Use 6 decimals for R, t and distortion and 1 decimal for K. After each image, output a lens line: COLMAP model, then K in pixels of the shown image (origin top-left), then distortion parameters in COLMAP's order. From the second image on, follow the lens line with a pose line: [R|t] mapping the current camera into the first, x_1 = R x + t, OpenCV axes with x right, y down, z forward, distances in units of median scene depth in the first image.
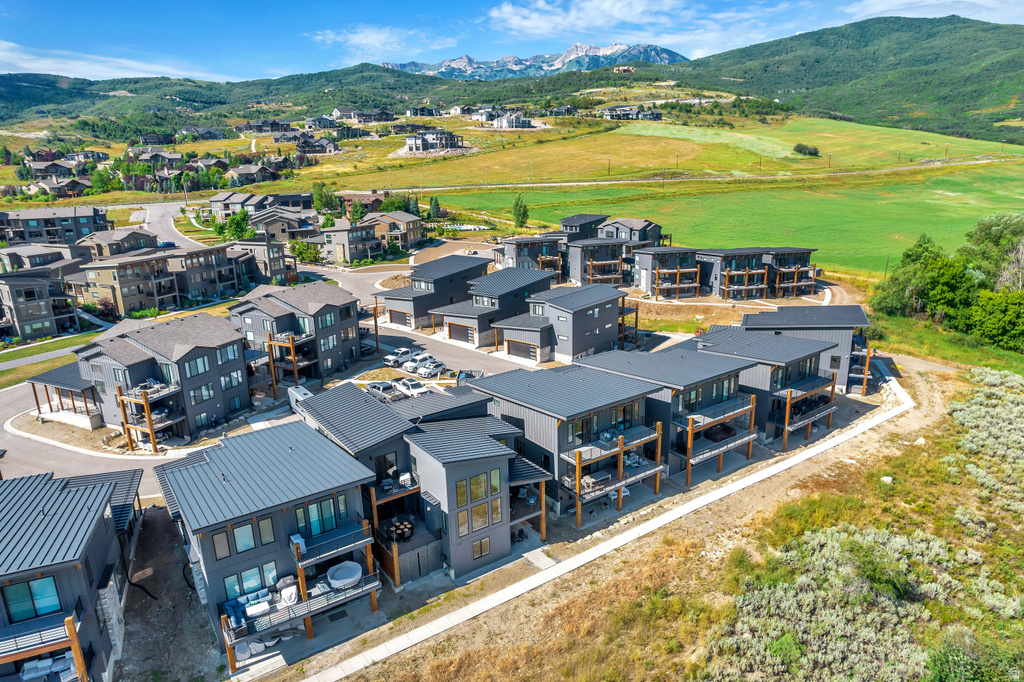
lens RADIAL K [[680.3, 0, 522.3], [0, 680.3, 328.9], [0, 0, 1]] dist [-0.090060, 0.088914]
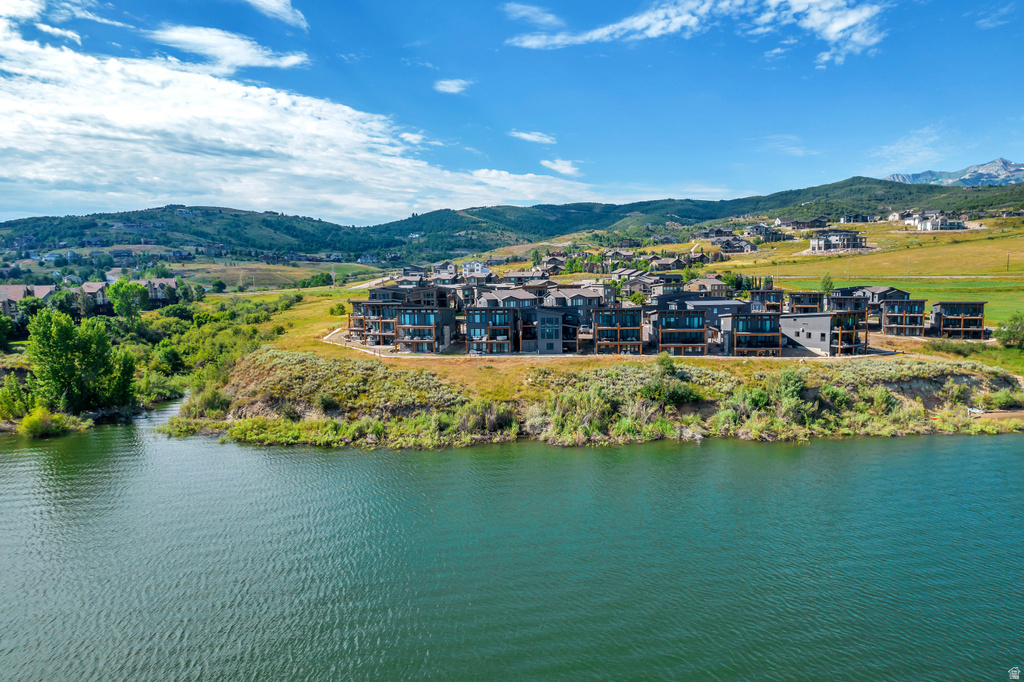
lens RADIAL K [[680.3, 0, 522.3], [0, 680.3, 328.9], [0, 0, 1]] dist [-0.090060, 0.088914]
pose [[0.763231, 0.060531, -0.643284, 0.152620], [-0.164953, 0.980865, -0.103415, 0.051256], [0.624715, 0.185041, 0.758611, -0.114675]]
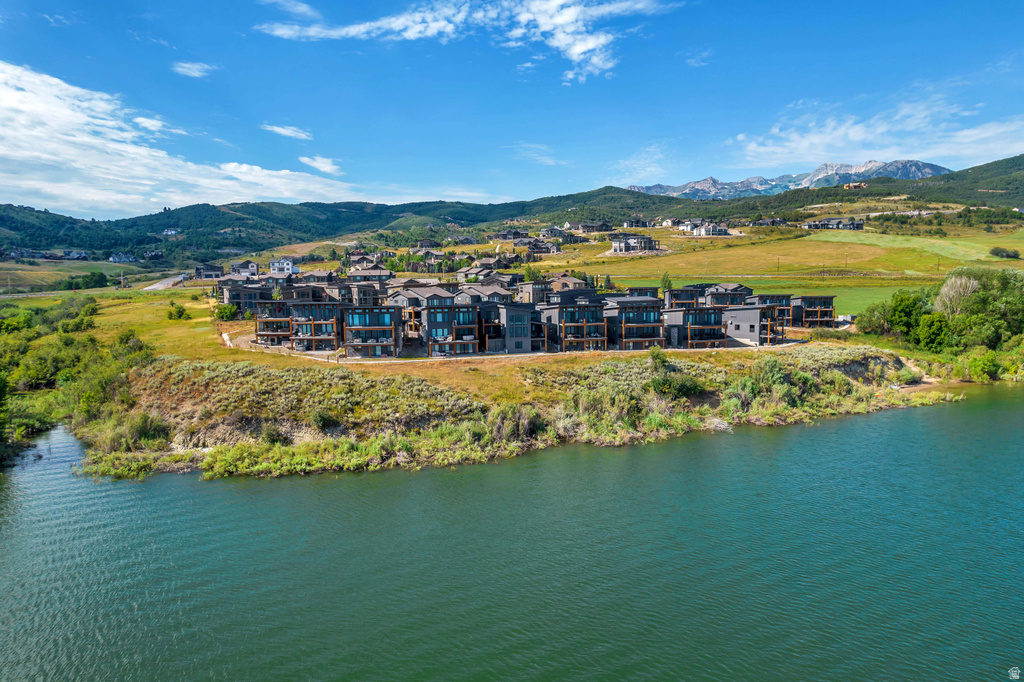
lens RADIAL K [[680.3, 0, 522.3], [0, 680.3, 328.9], [0, 0, 1]] dist [-0.090060, 0.088914]
pose [[0.939087, 0.037707, -0.341604, 0.079985], [-0.094639, 0.983907, -0.151562, 0.060803], [0.330391, 0.174659, 0.927543, -0.140268]]
